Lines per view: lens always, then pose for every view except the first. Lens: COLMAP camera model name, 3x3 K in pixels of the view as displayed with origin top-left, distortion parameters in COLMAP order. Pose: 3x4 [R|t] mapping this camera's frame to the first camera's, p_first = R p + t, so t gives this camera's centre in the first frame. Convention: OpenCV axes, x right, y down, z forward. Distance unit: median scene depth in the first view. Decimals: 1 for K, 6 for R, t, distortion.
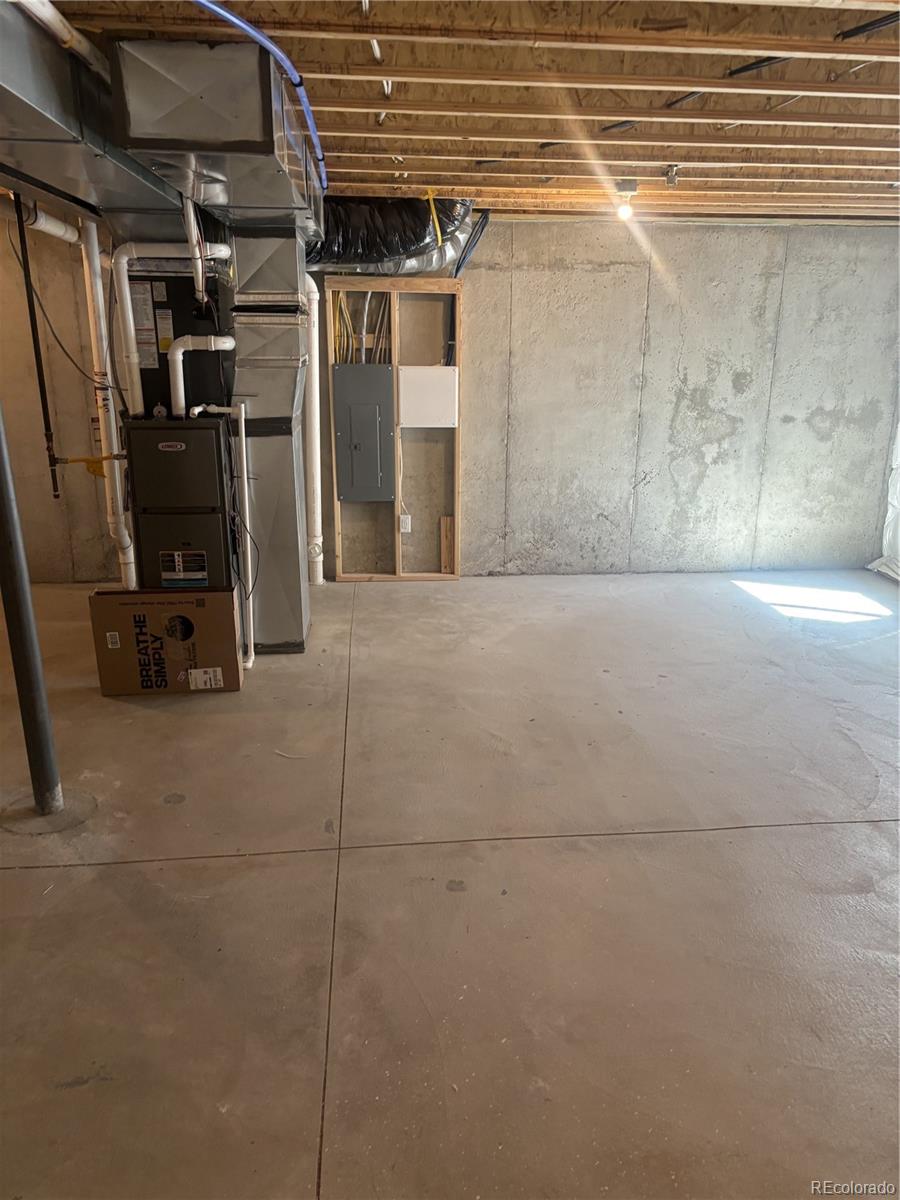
lens RADIAL K [[892.3, 0, 452.6], [0, 892.3, 607.8], [0, 0, 1]] dist [0.043776, -0.041713]
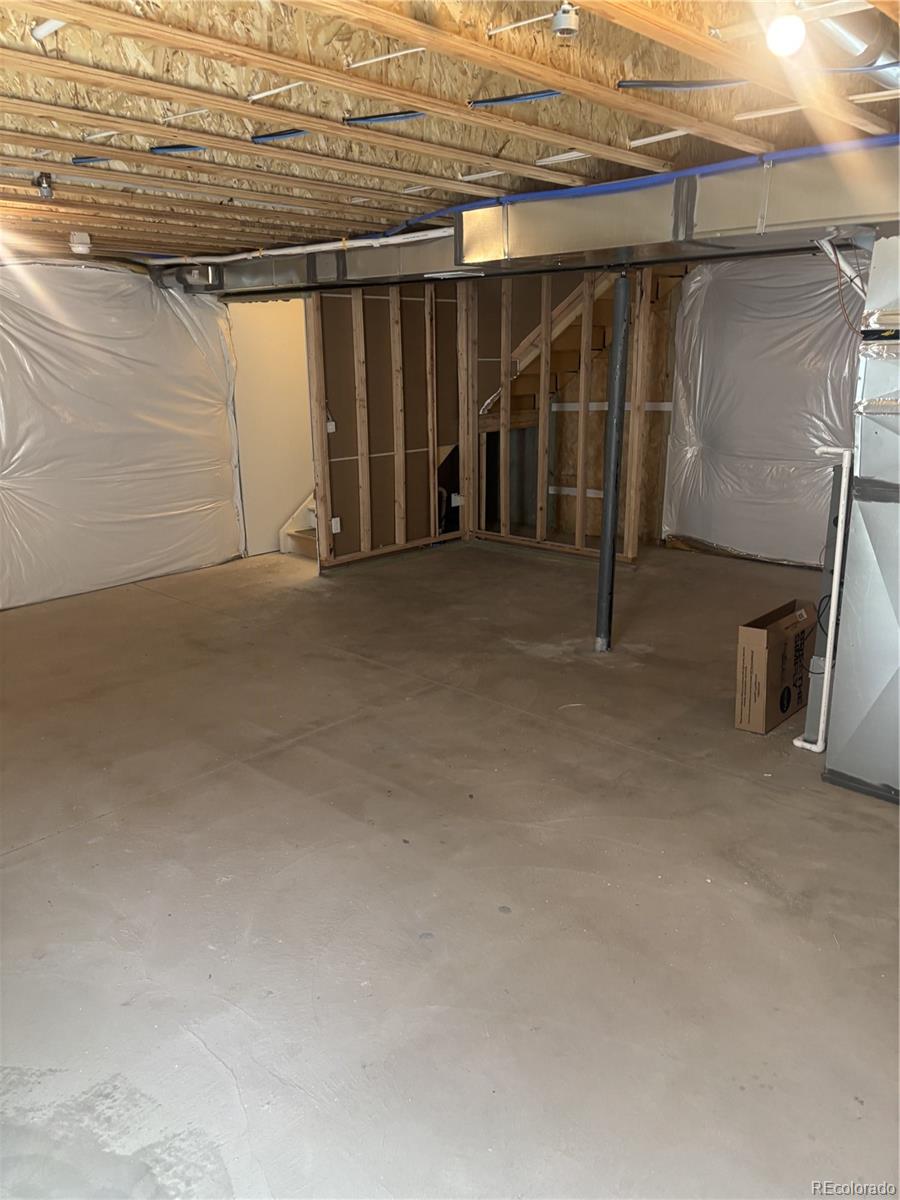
lens RADIAL K [[892.3, 0, 452.6], [0, 892.3, 607.8], [0, 0, 1]] dist [0.043776, -0.041713]
pose [[-0.739111, 0.188148, -0.646772, 0.606396], [-0.194217, 0.859890, 0.472090, -0.428558], [0.644976, 0.474541, -0.599013, 1.334053]]
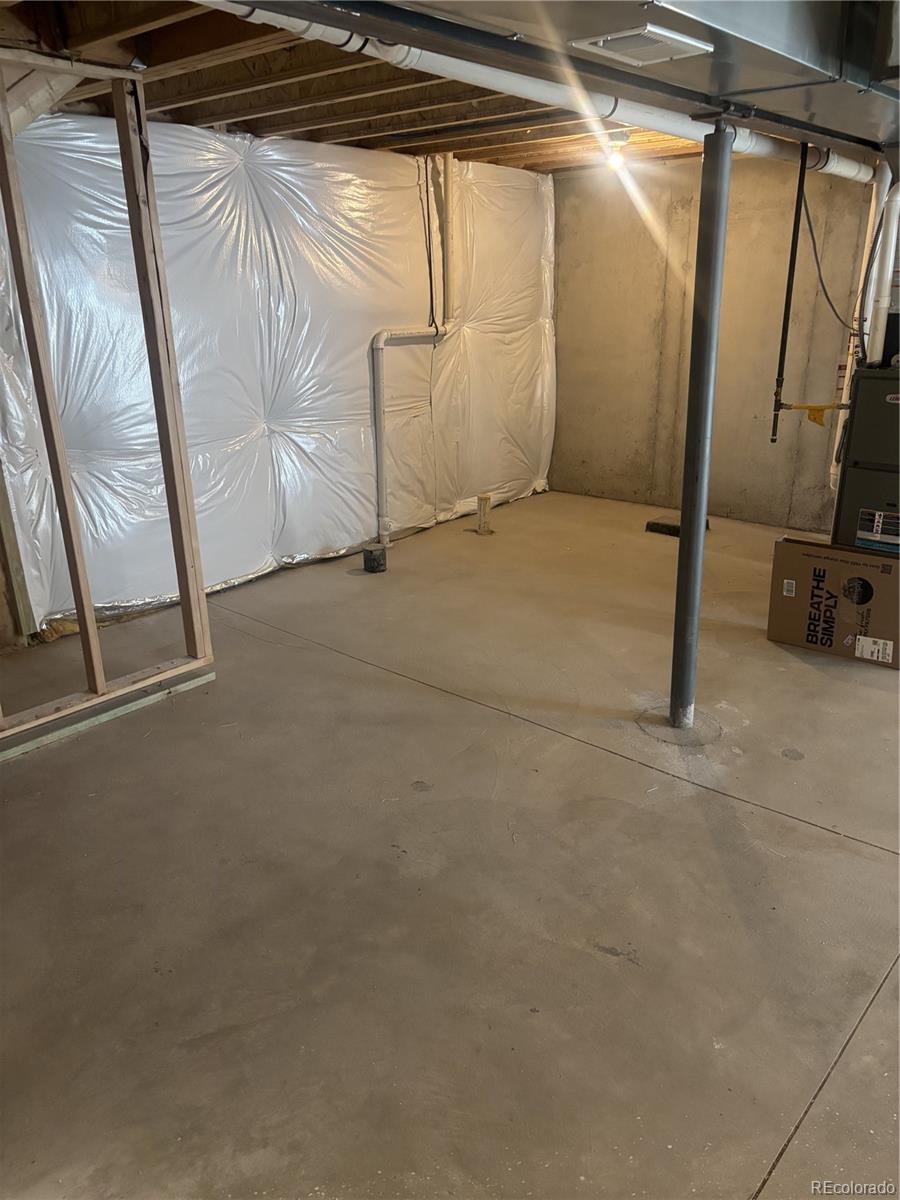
lens RADIAL K [[892.3, 0, 452.6], [0, 892.3, 607.8], [0, 0, 1]] dist [0.043776, -0.041713]
pose [[0.688133, 0.230269, -0.688076, 0.061009], [-0.191385, 0.972326, 0.133994, -0.005254], [0.699889, 0.039482, 0.713160, 0.015256]]
